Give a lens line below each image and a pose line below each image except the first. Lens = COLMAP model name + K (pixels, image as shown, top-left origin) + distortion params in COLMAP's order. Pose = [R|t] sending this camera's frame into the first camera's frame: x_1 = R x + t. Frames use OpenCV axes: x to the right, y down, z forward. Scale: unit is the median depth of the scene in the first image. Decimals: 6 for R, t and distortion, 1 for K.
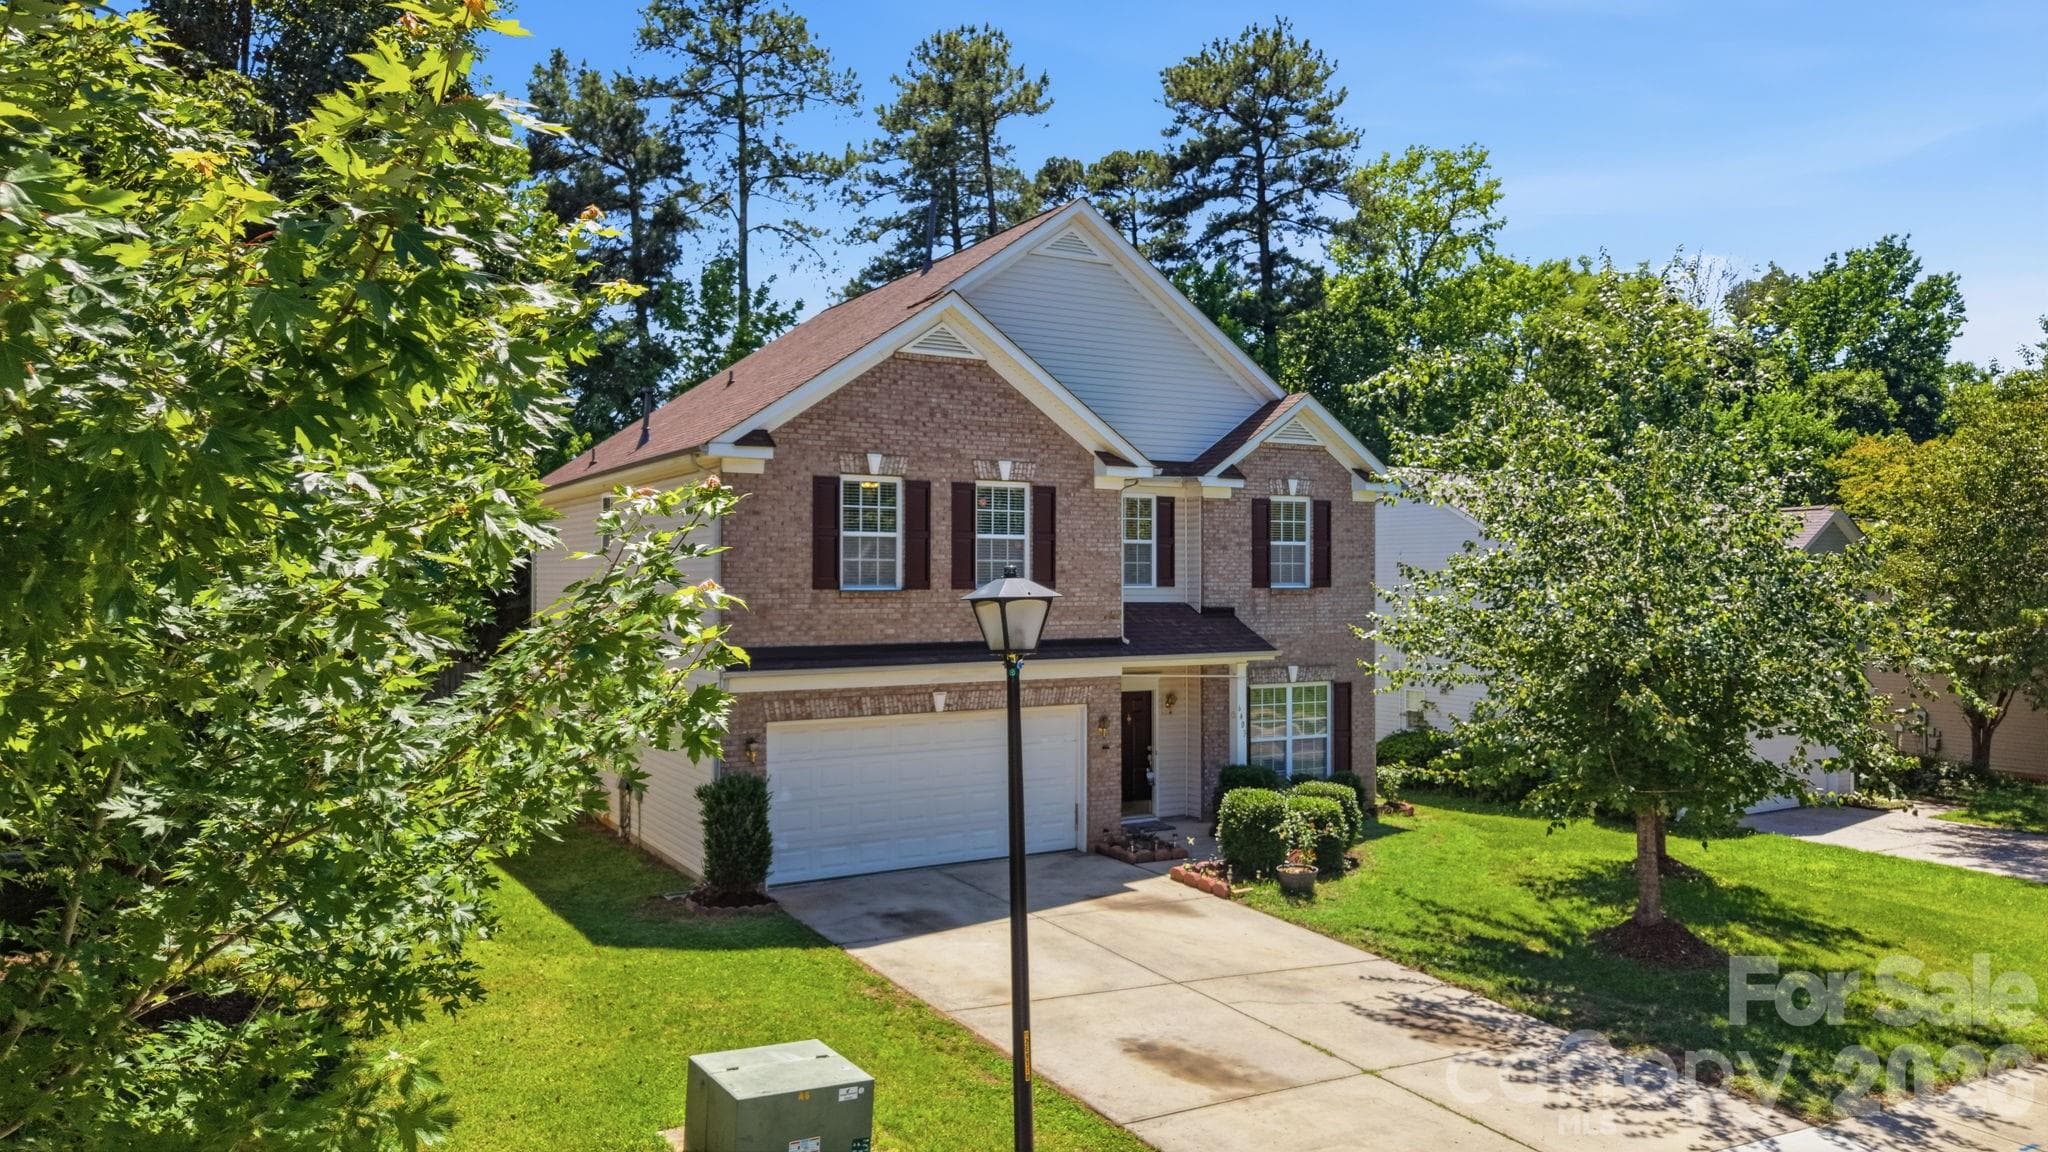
lens RADIAL K [[1348.5, 0, 1024.0], [0, 1348.5, 576.0], [0, 0, 1]] dist [0.069283, -0.079227]
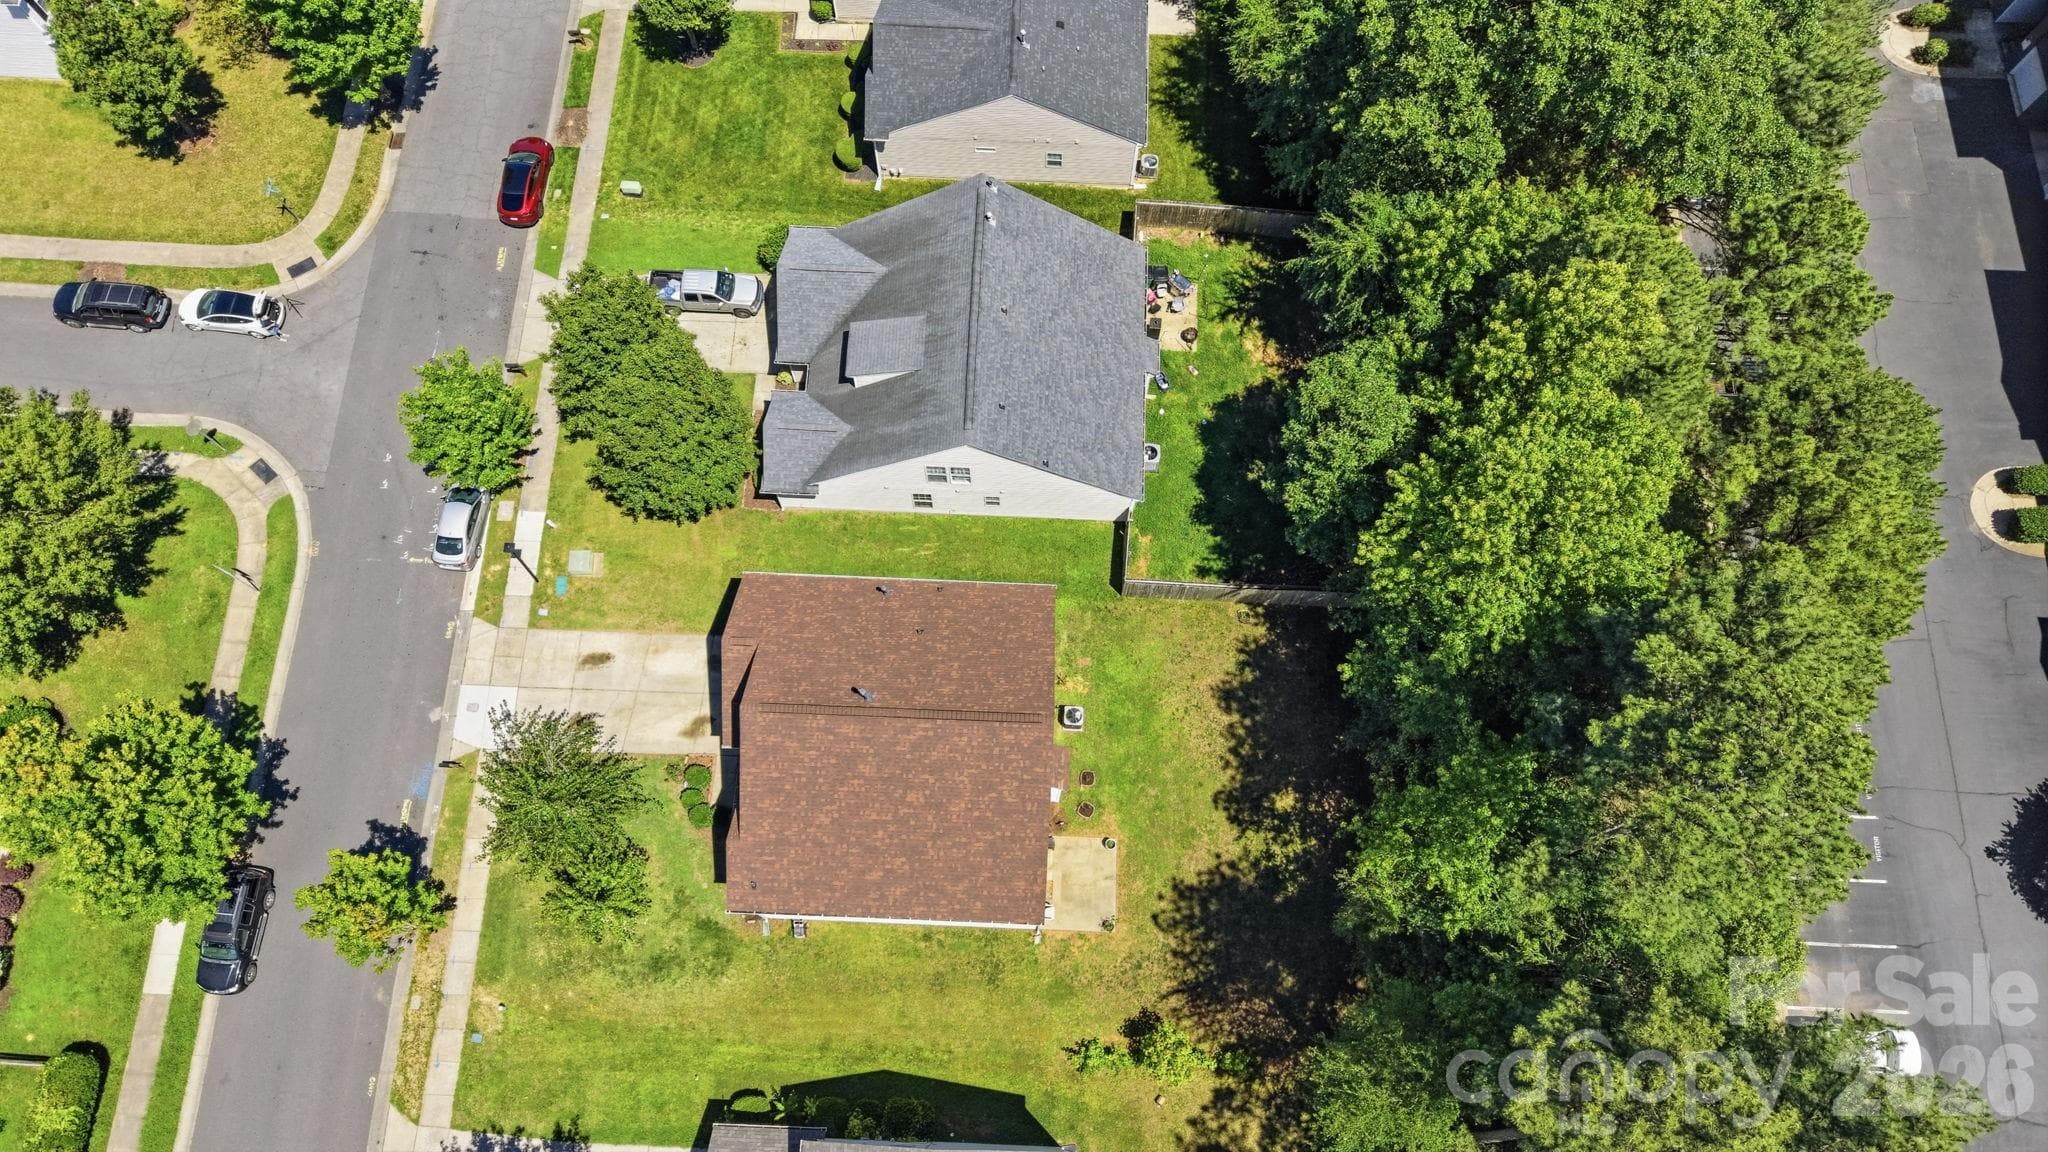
lens RADIAL K [[1348.5, 0, 1024.0], [0, 1348.5, 576.0], [0, 0, 1]] dist [0.069283, -0.079227]
pose [[-0.534660, 0.794114, -0.288999, 0.297002], [-0.005794, 0.338532, 0.940937, -2.768744], [0.845047, 0.504756, -0.176399, 1.894119]]
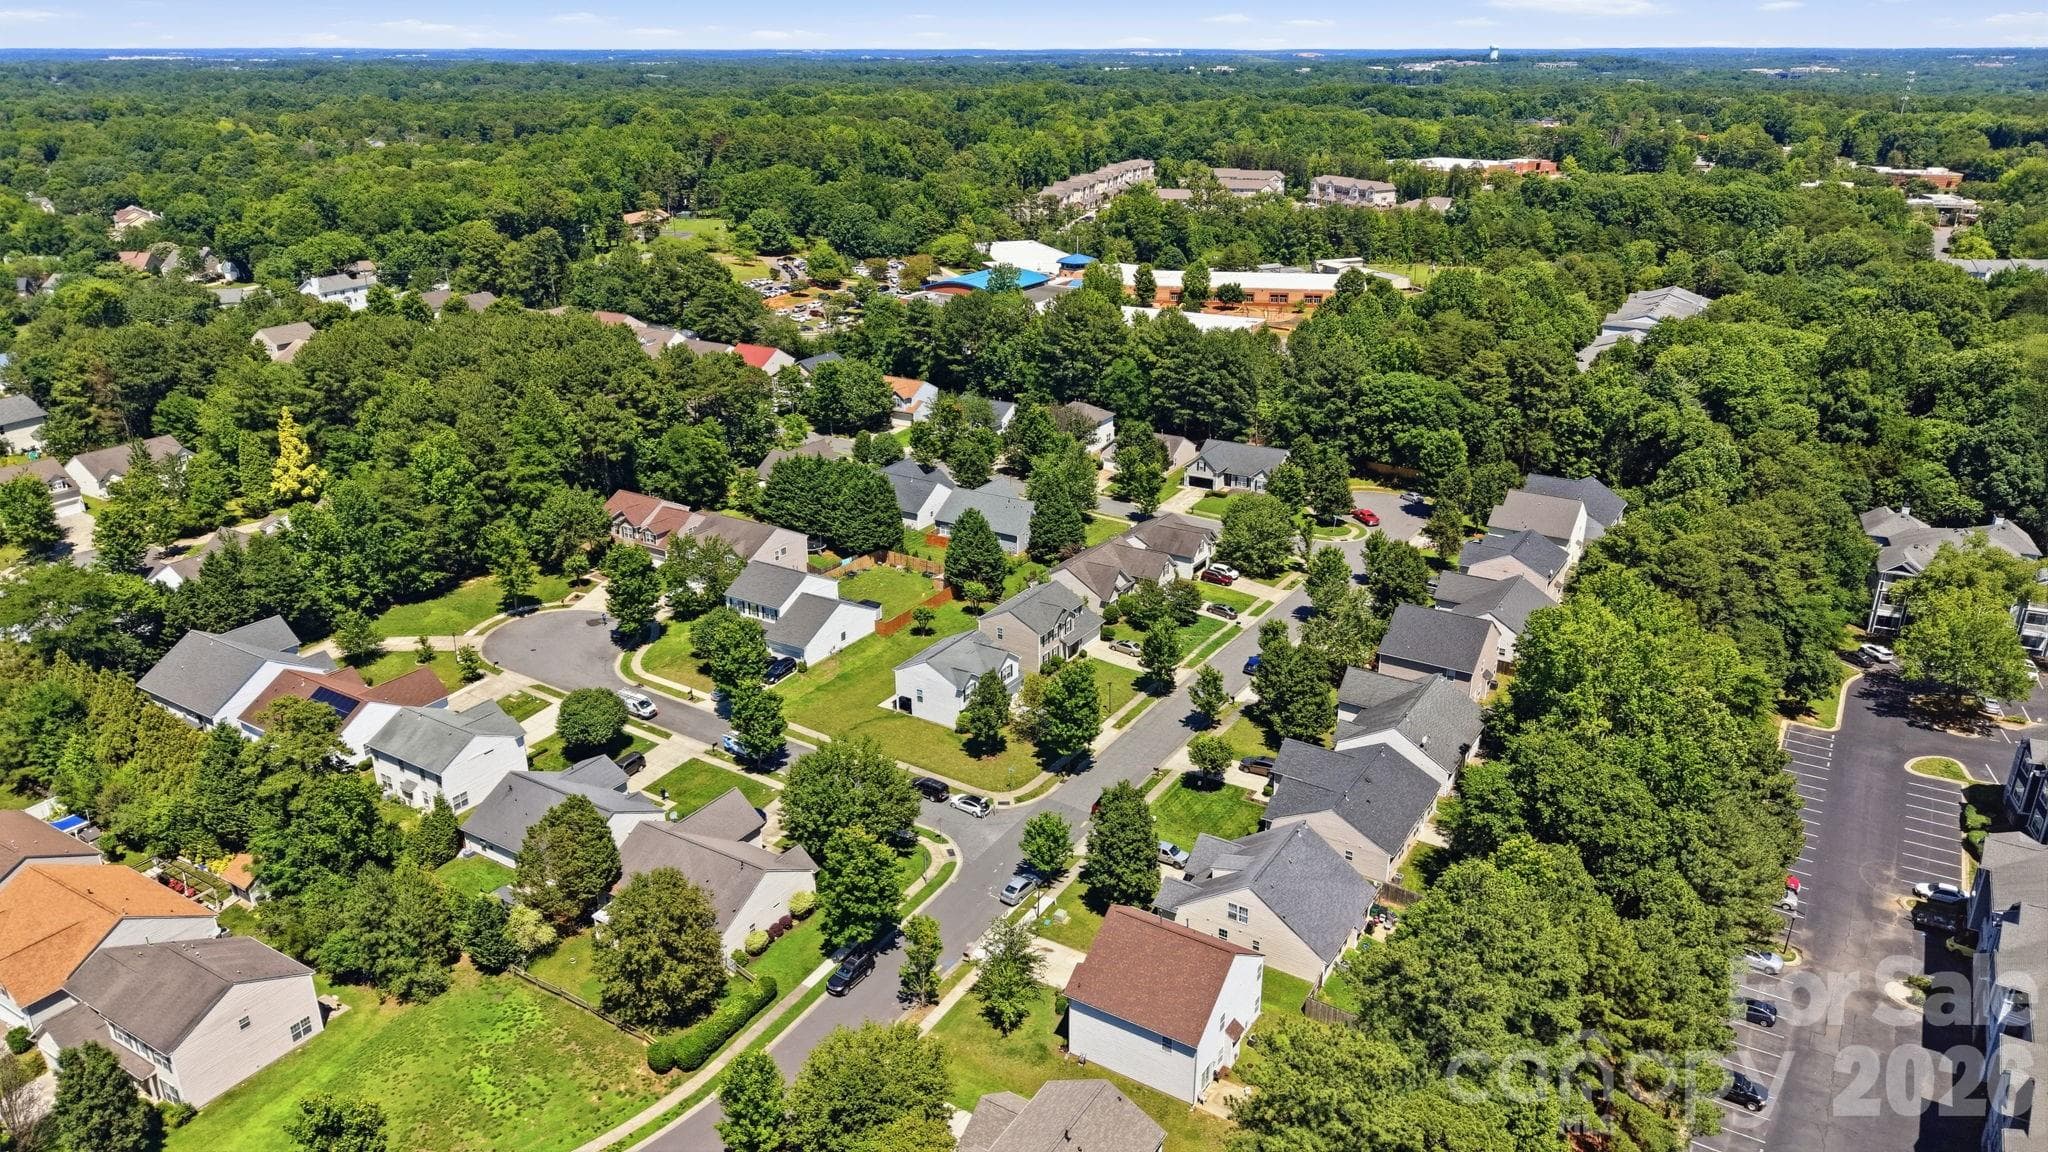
lens RADIAL K [[1348.5, 0, 1024.0], [0, 1348.5, 576.0], [0, 0, 1]] dist [0.069283, -0.079227]
pose [[-0.883061, 0.172107, -0.436557, 2.654851], [0.002799, 0.932229, 0.361859, -3.729906], [0.469249, 0.318322, -0.823697, 5.269877]]
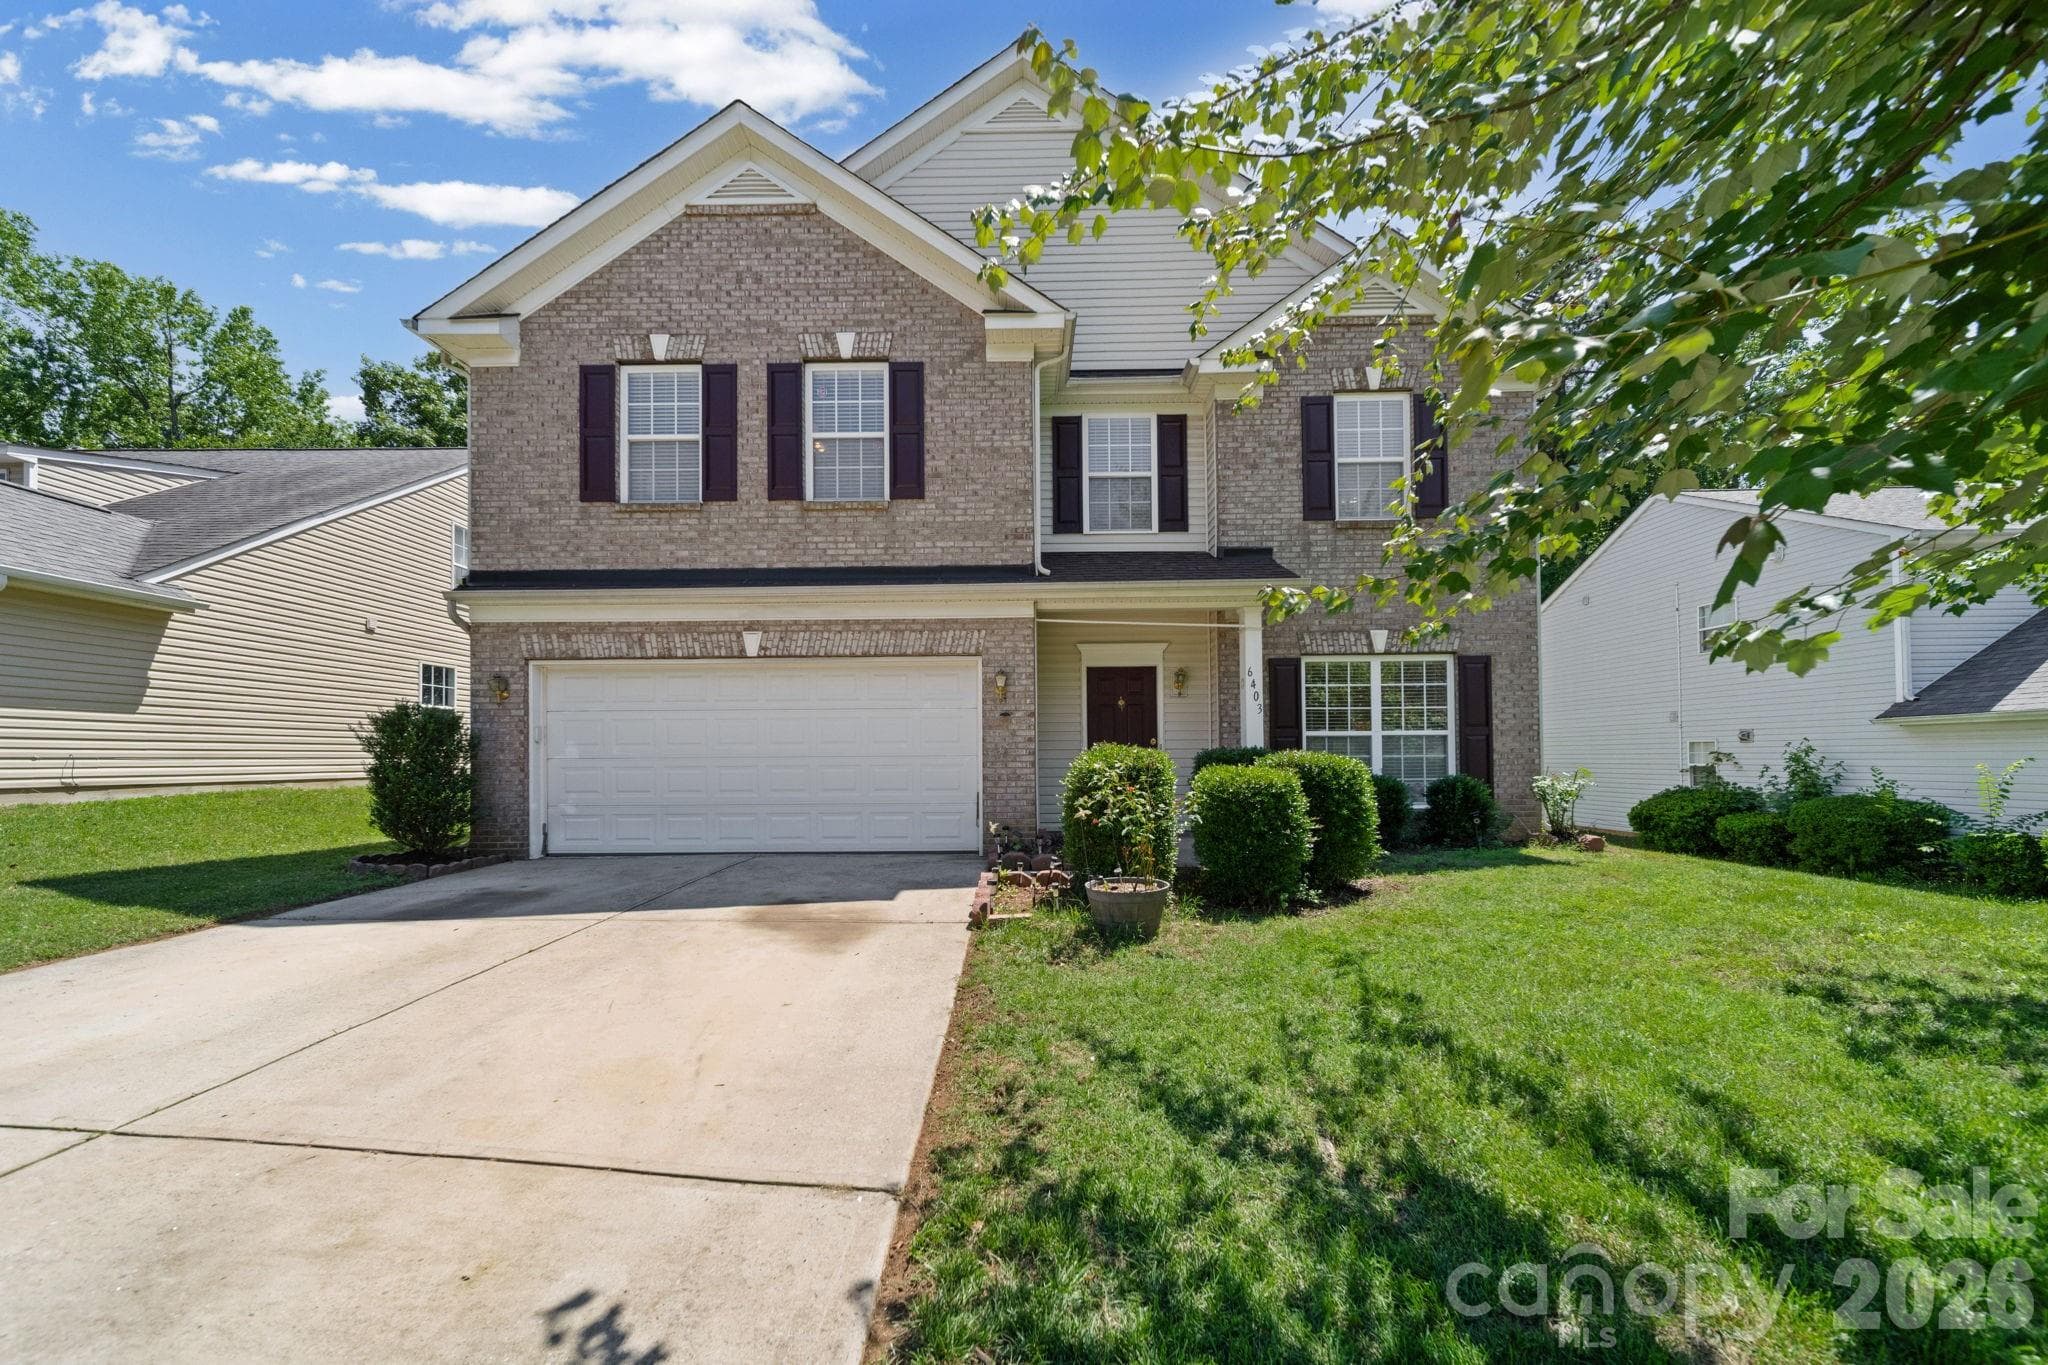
lens RADIAL K [[733.4, 0, 1016.9], [0, 733.4, 744.2], [0, 0, 1]] dist [0.005509, -0.000009]
pose [[0.858897, -0.016726, -0.511876, 0.286165], [0.011483, 0.999844, -0.013402, 0.158869], [0.512020, 0.005634, 0.858955, 0.710851]]
